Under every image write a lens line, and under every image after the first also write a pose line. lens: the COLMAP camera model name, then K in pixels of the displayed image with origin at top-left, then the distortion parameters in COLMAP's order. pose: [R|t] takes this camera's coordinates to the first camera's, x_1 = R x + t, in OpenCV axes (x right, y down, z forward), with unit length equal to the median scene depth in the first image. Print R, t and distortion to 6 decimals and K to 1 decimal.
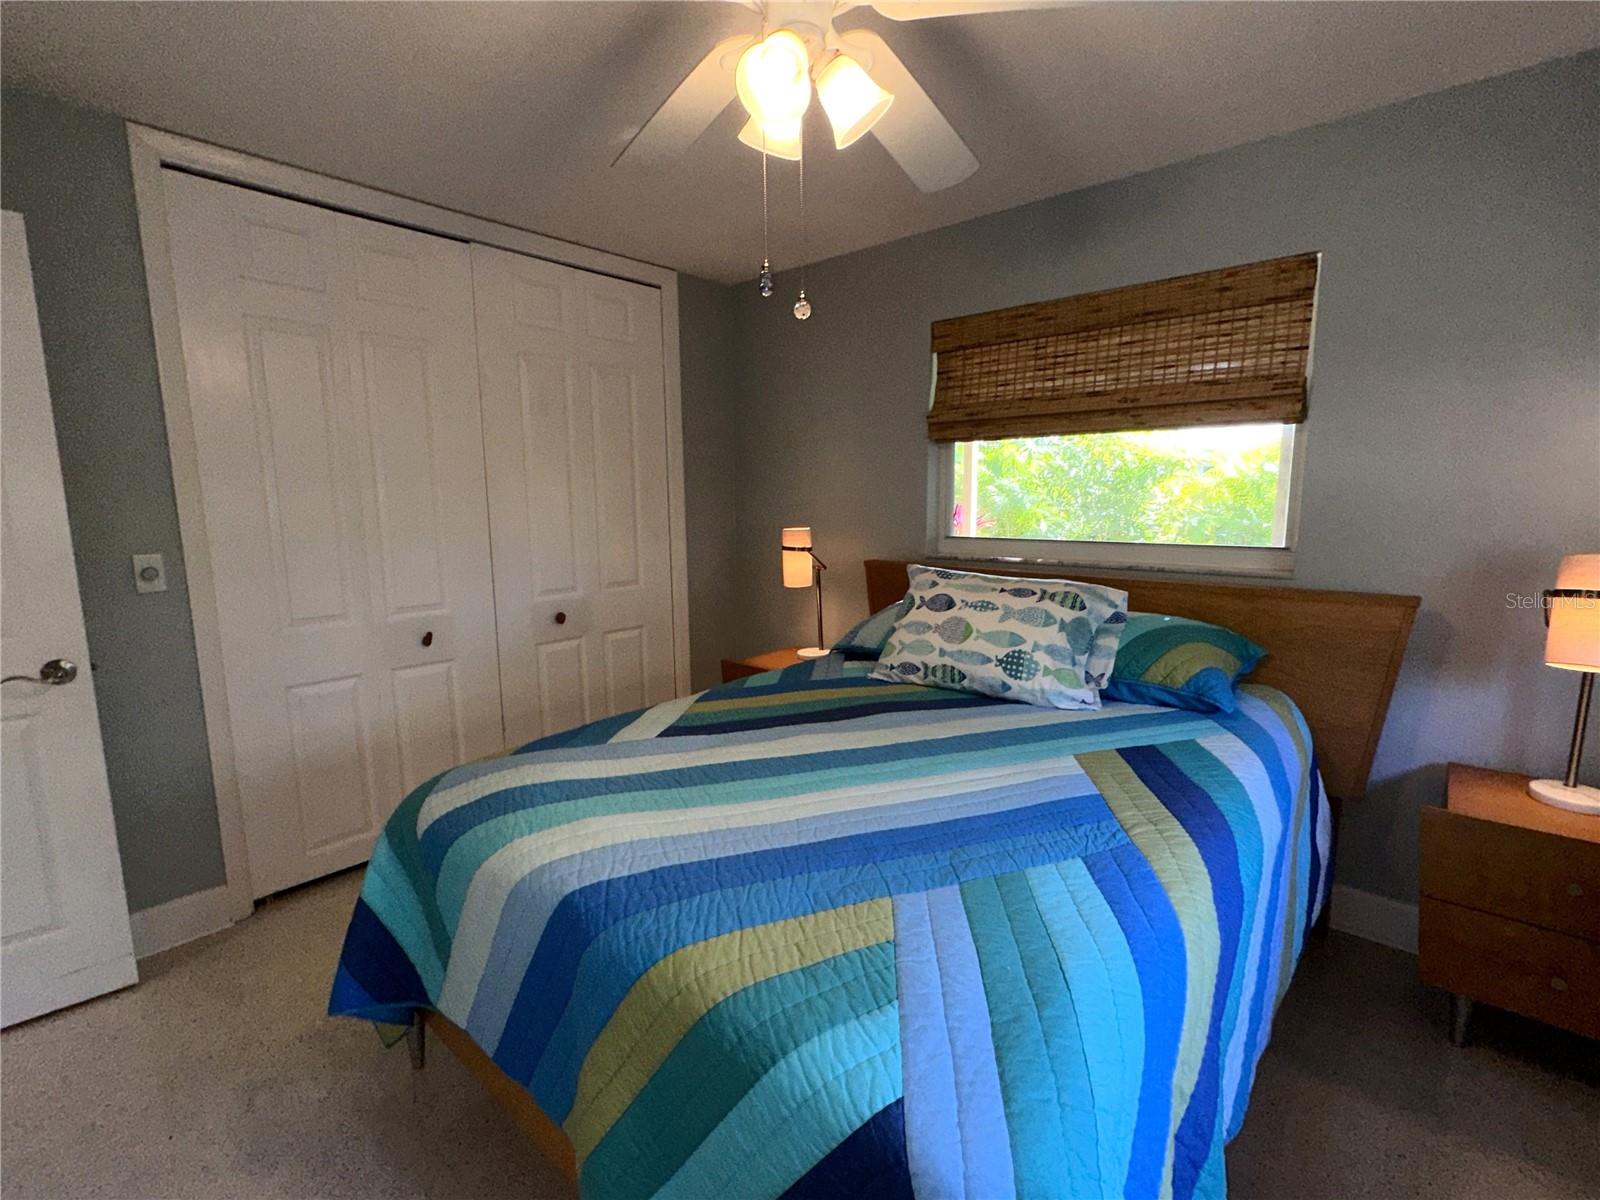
lens RADIAL K [[738.4, 0, 794.3], [0, 738.4, 602.4], [0, 0, 1]] dist [0.000090, 0.000169]
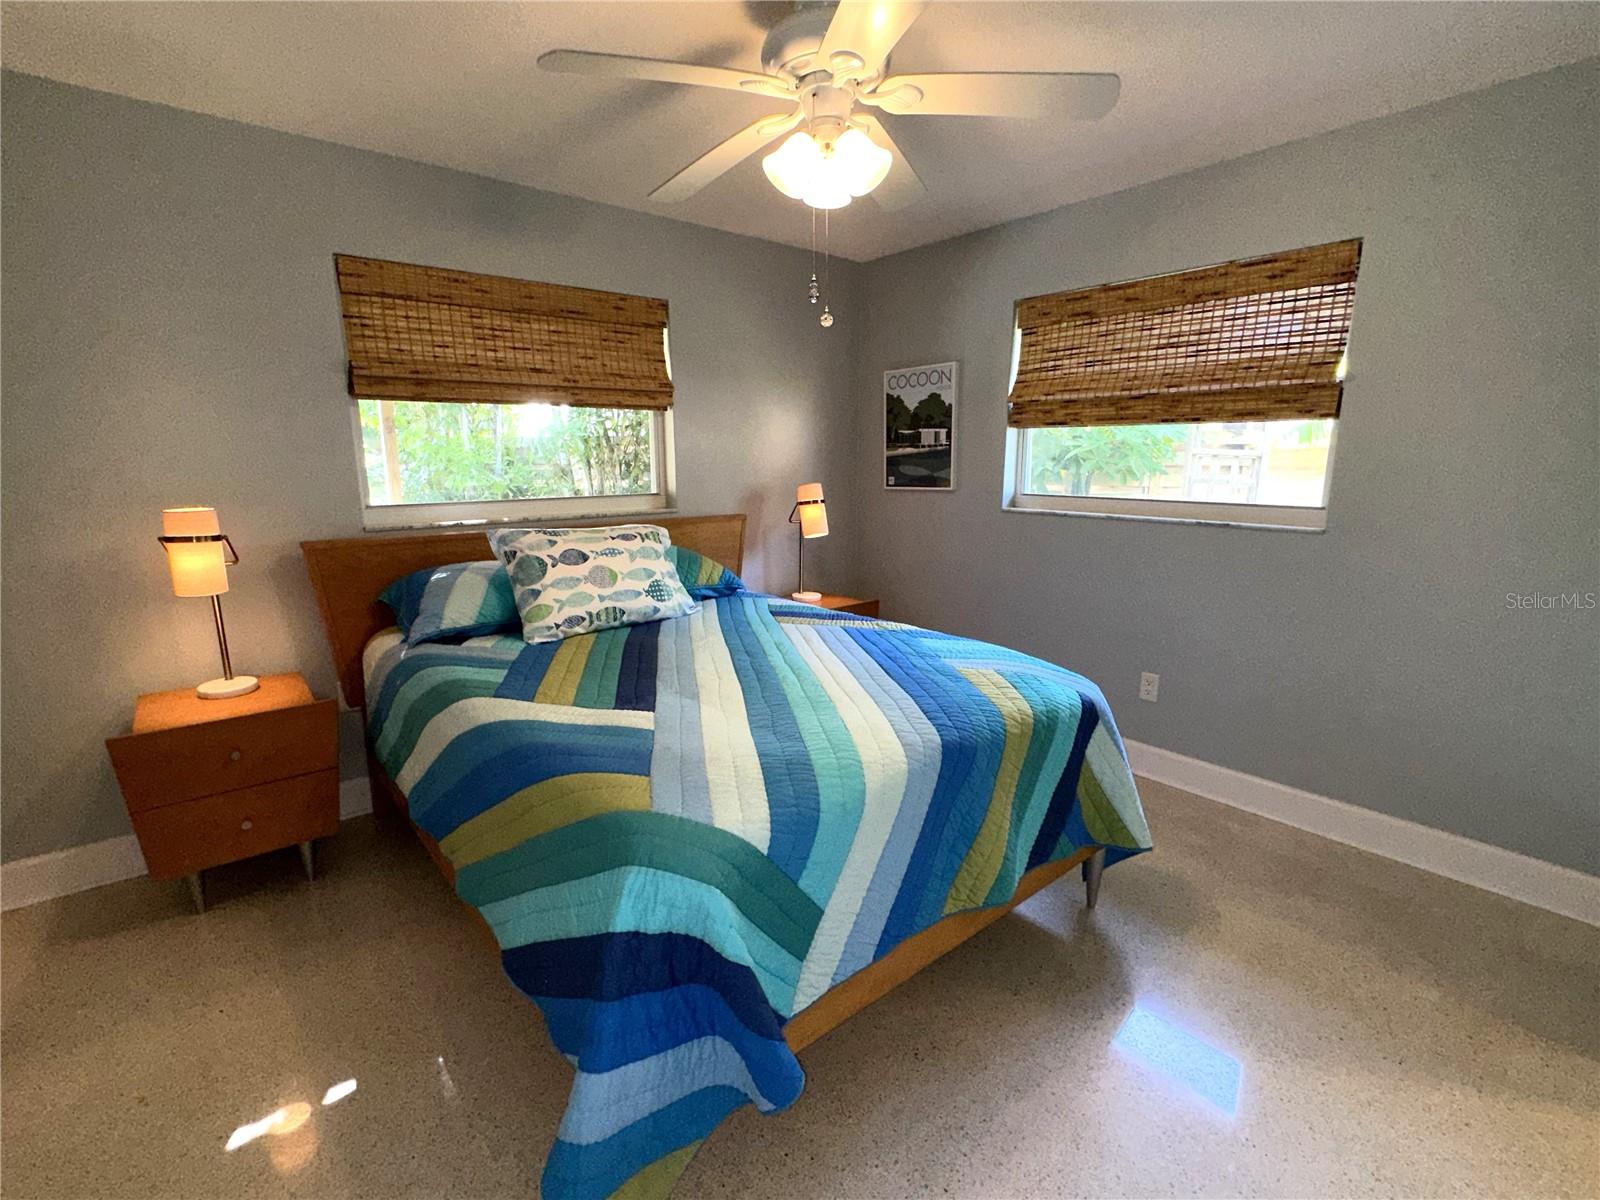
lens RADIAL K [[758.3, 0, 796.4], [0, 758.3, 604.2], [0, 0, 1]] dist [-0.001006, -0.000062]
pose [[0.145017, -0.185796, 0.971828, -0.868762], [0.149246, 0.975080, 0.164147, -0.067355], [-0.978108, 0.121237, 0.169133, 0.507616]]
